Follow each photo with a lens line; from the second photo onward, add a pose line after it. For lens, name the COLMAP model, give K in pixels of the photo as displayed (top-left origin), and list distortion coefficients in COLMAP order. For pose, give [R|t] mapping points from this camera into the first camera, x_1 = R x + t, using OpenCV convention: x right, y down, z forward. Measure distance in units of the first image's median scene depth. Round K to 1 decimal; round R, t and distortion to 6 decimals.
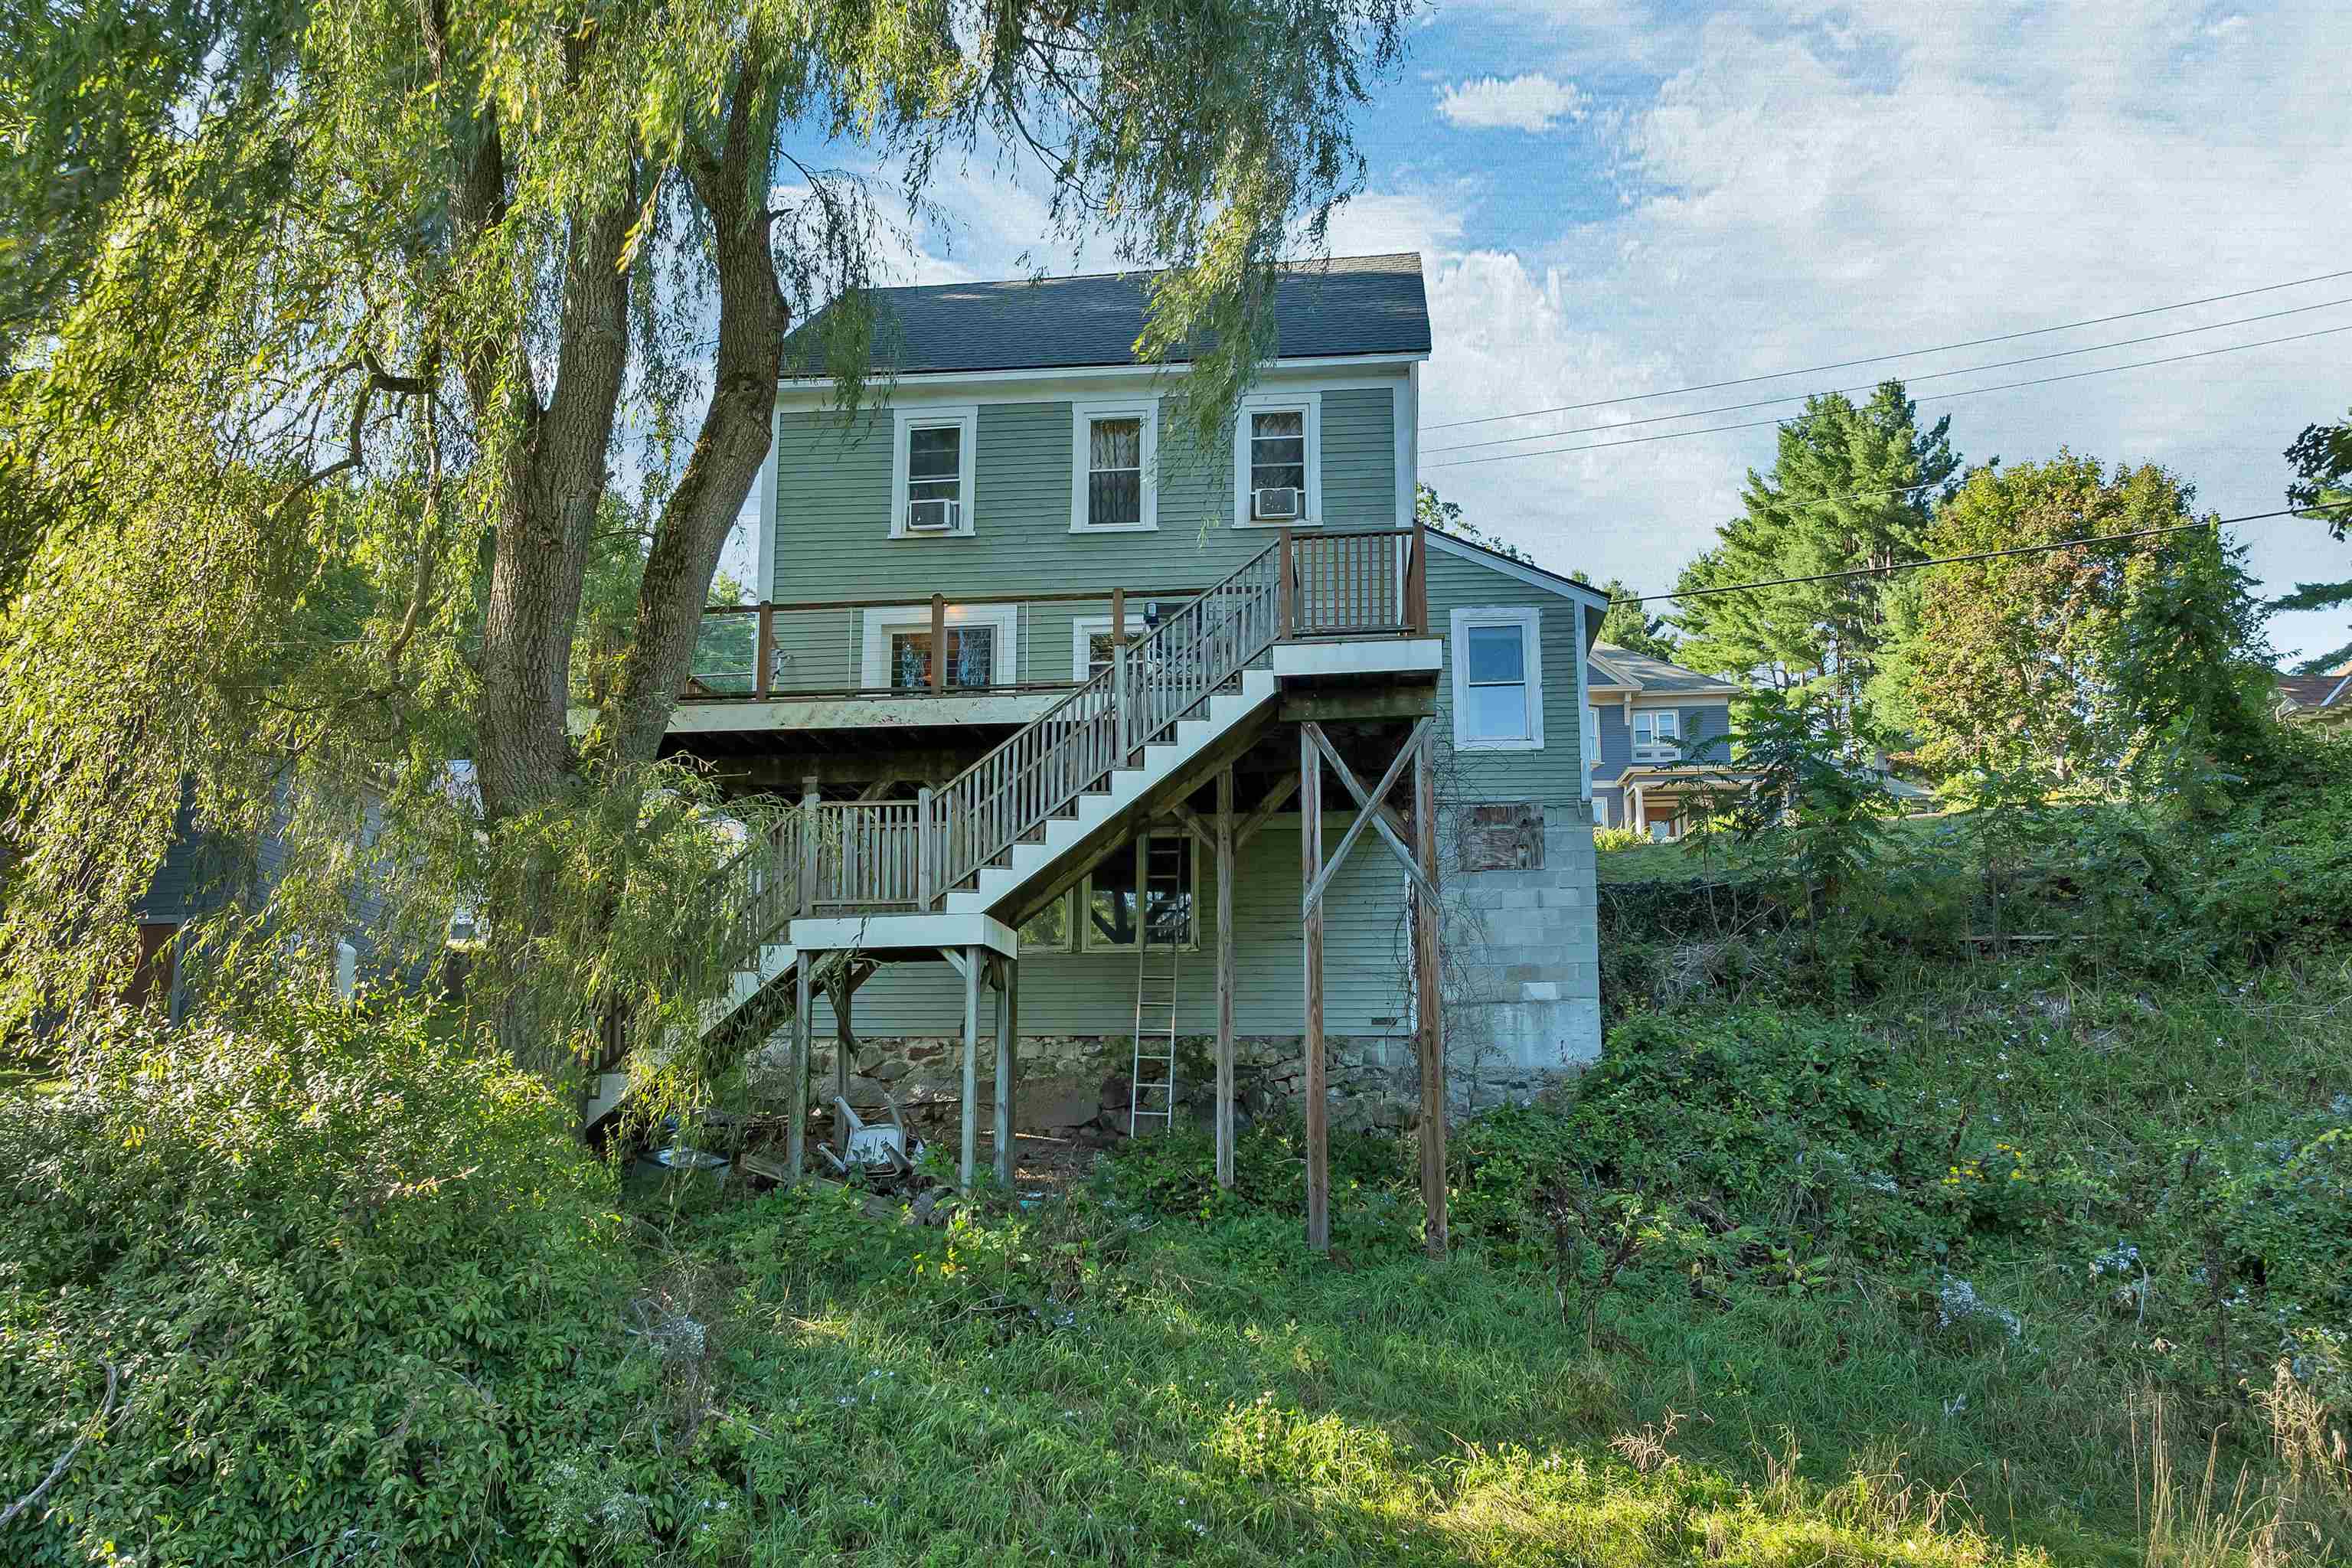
lens RADIAL K [[1714.6, 0, 1175.7], [0, 1714.6, 784.0], [0, 0, 1]] dist [-0.008891, -0.031732]
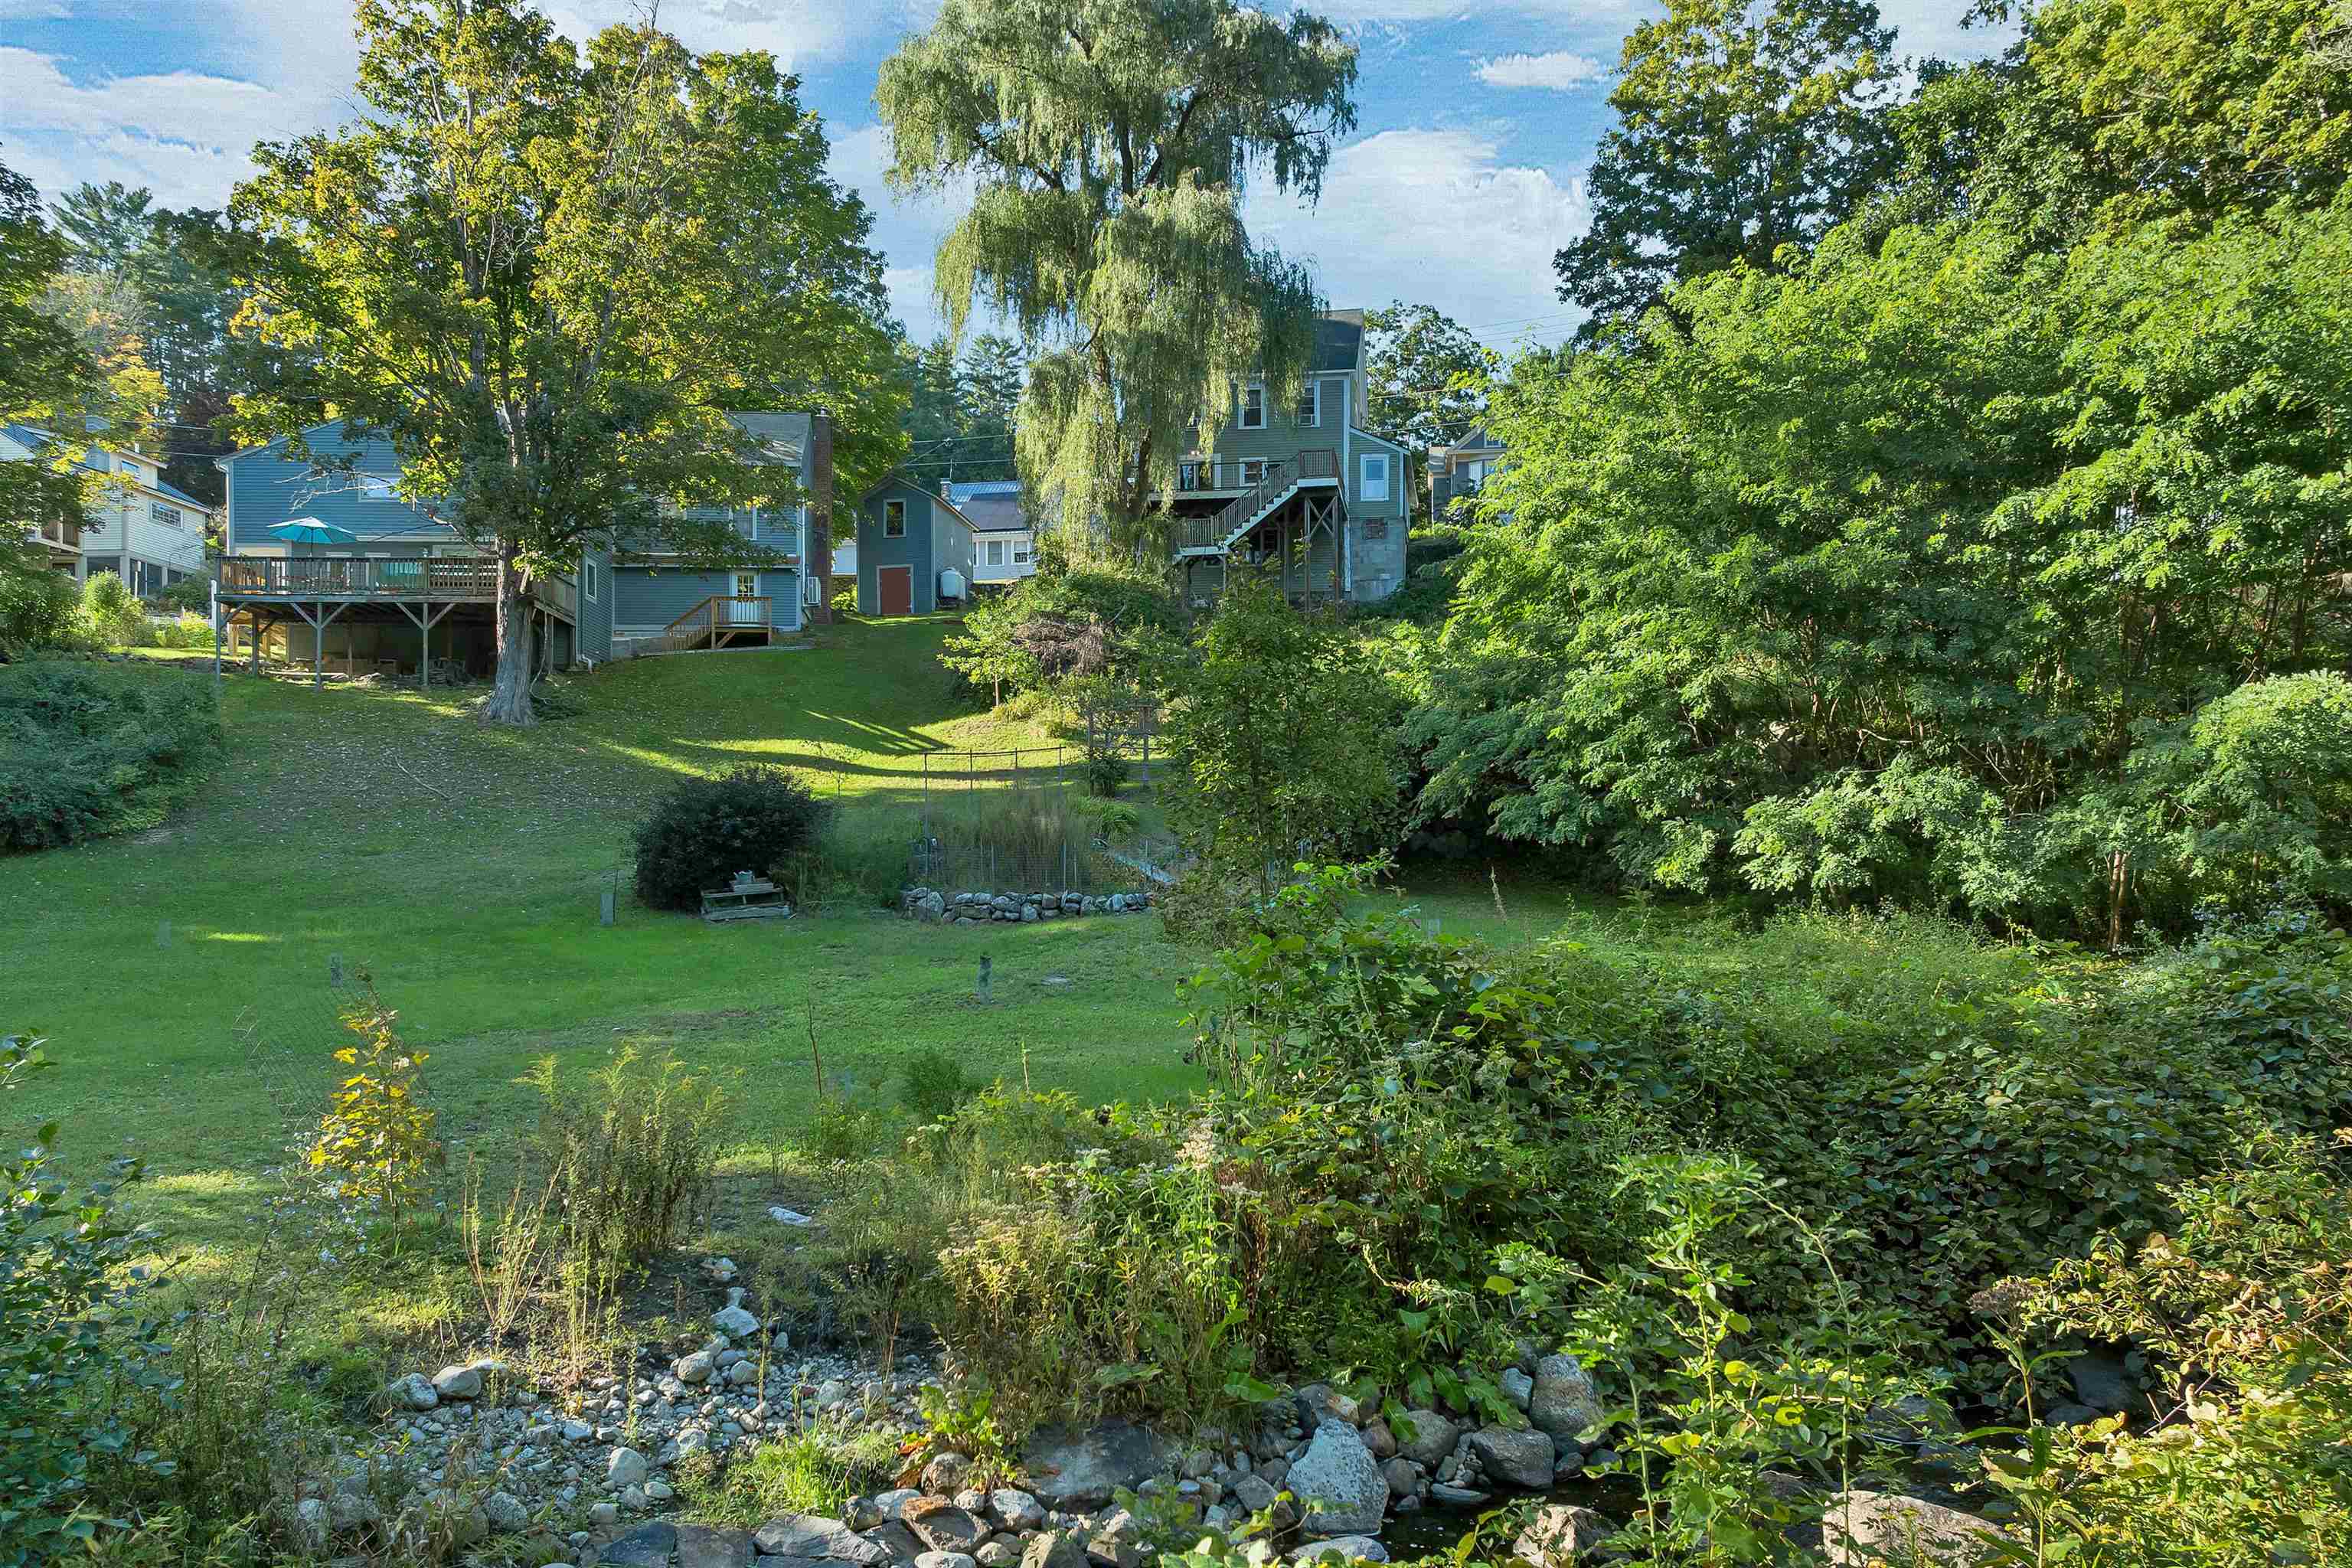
lens RADIAL K [[1724.3, 0, 1175.5], [0, 1724.3, 786.7], [0, 0, 1]] dist [-0.026542, -0.003091]
pose [[0.998585, -0.002364, -0.053121, -0.013810], [0.011192, 0.985976, 0.166510, -0.037896], [0.051983, -0.166869, 0.984608, -2.630424]]
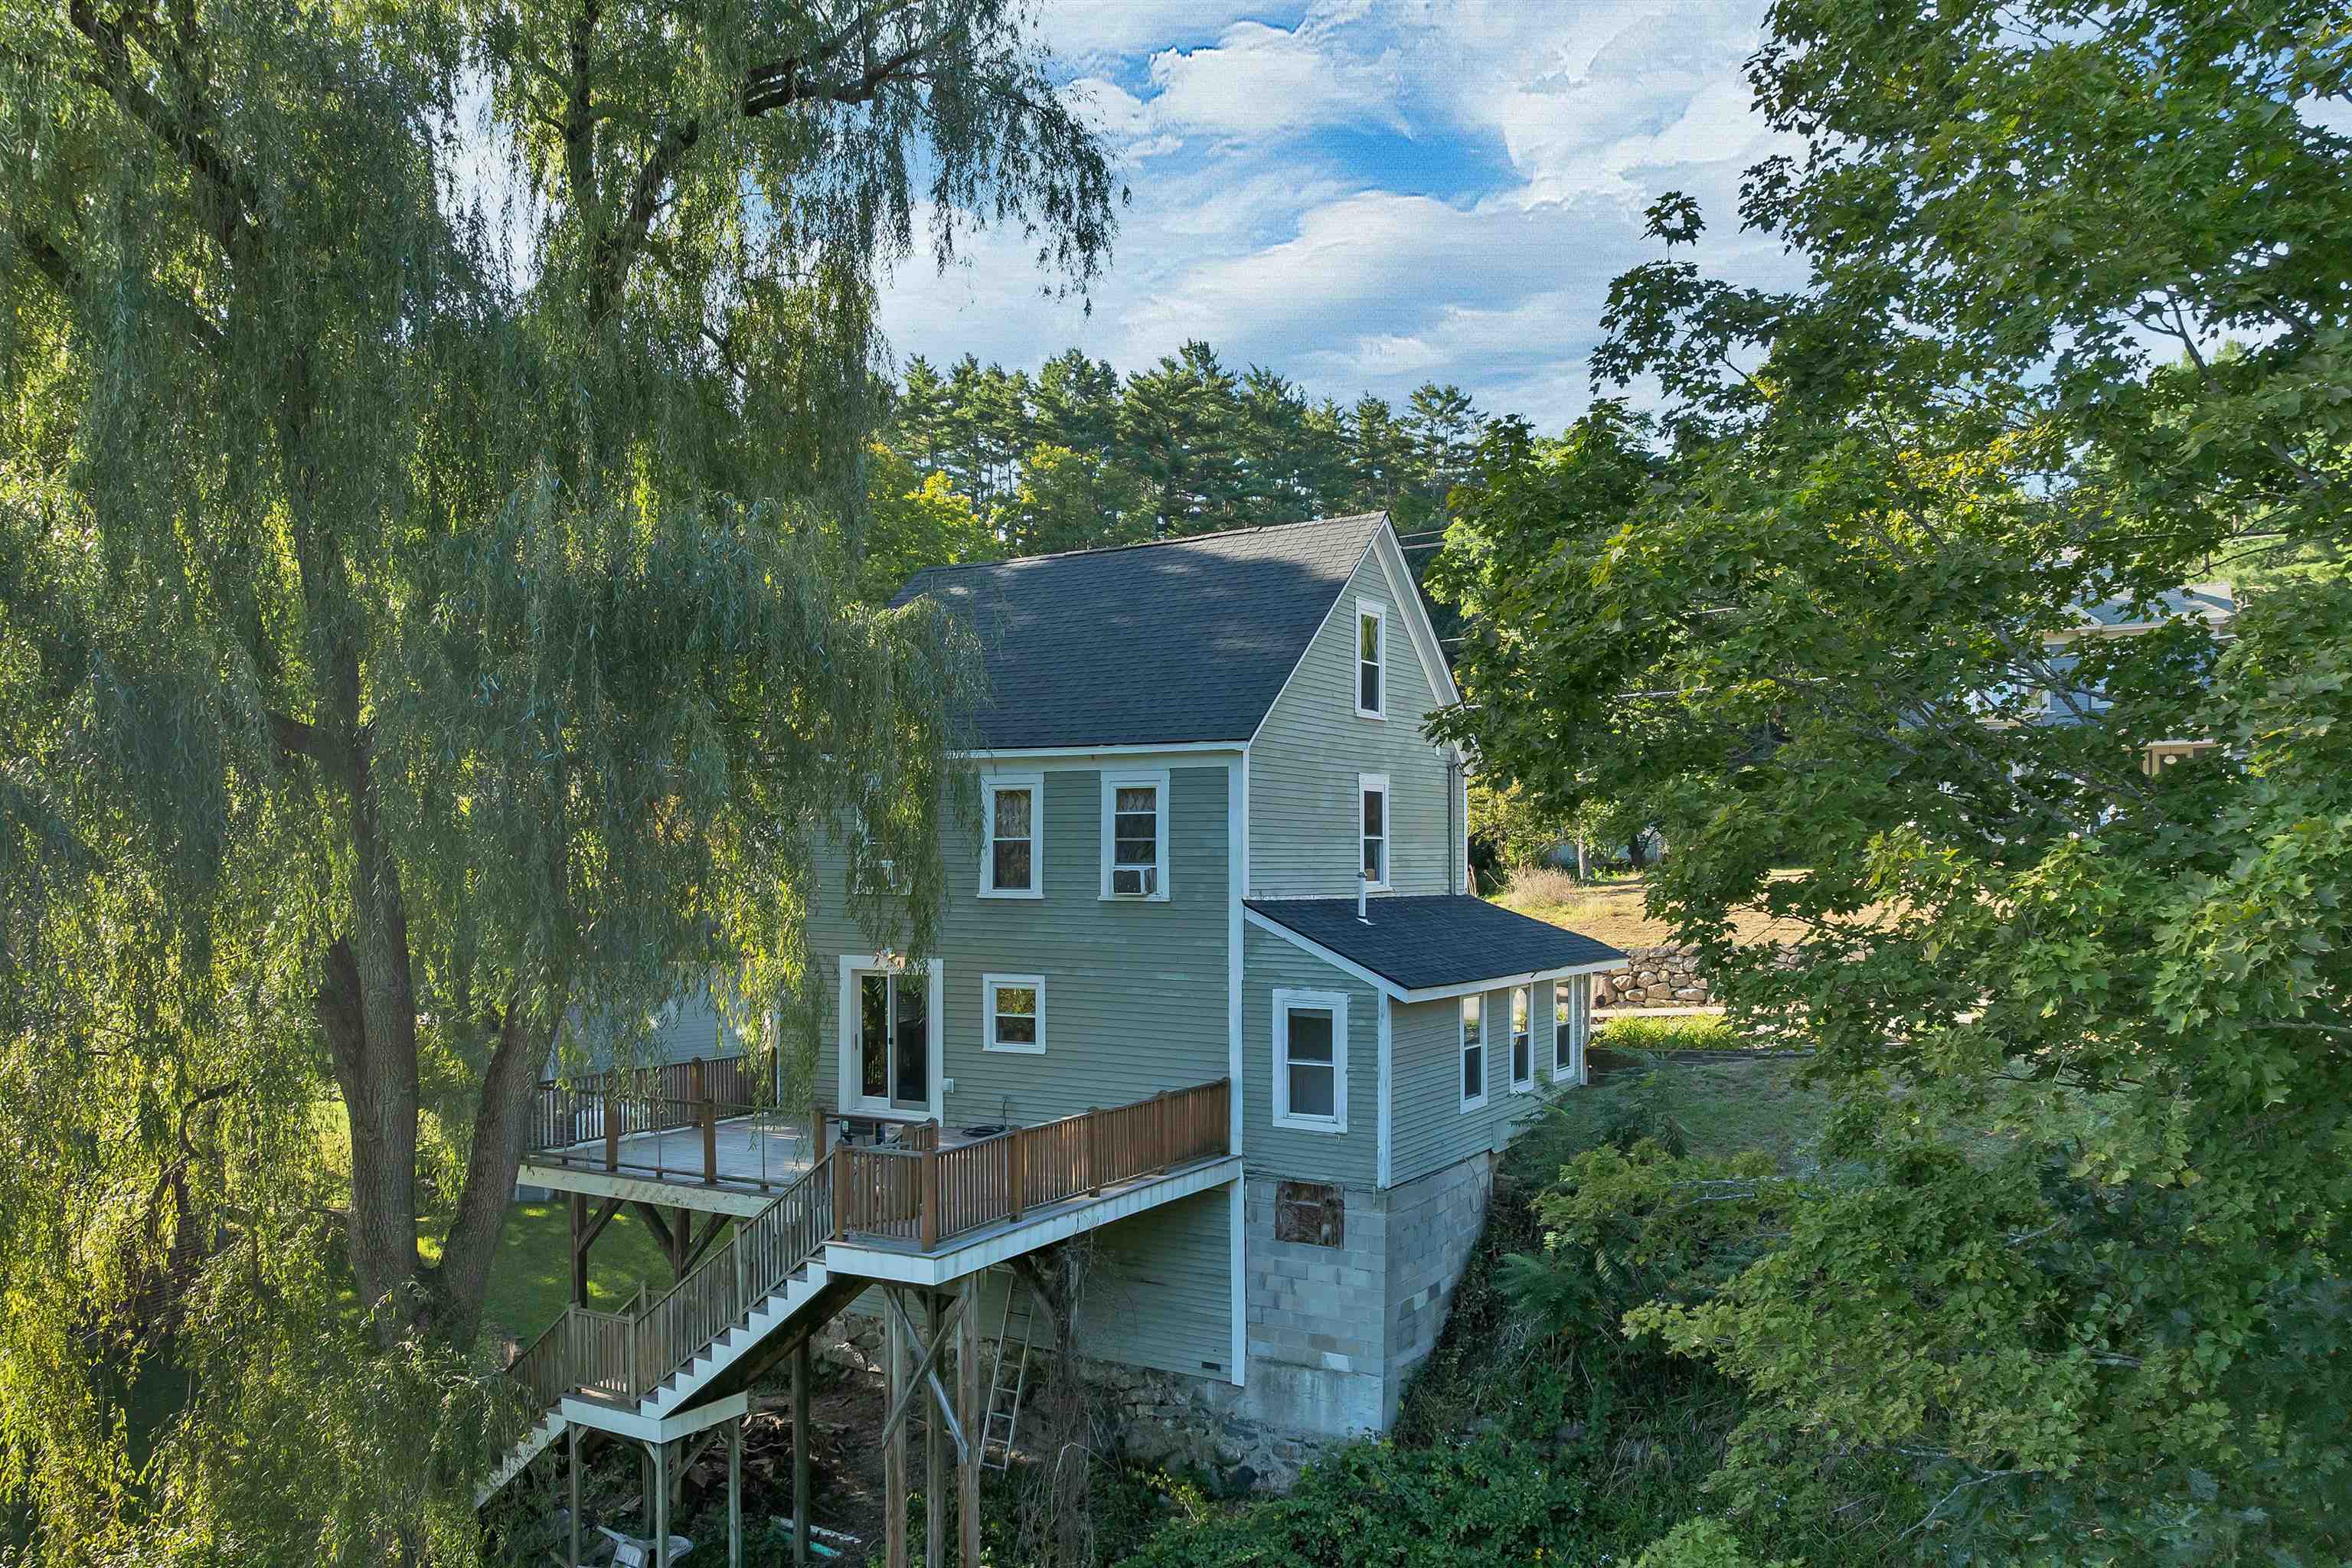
lens RADIAL K [[1724.3, 0, 1175.5], [0, 1724.3, 786.7], [0, 0, 1]] dist [-0.026542, -0.003091]
pose [[0.908220, -0.018081, -0.418102, 0.662625], [0.086805, 0.985477, 0.145943, -0.462129], [0.409391, -0.168842, 0.896600, 0.049117]]
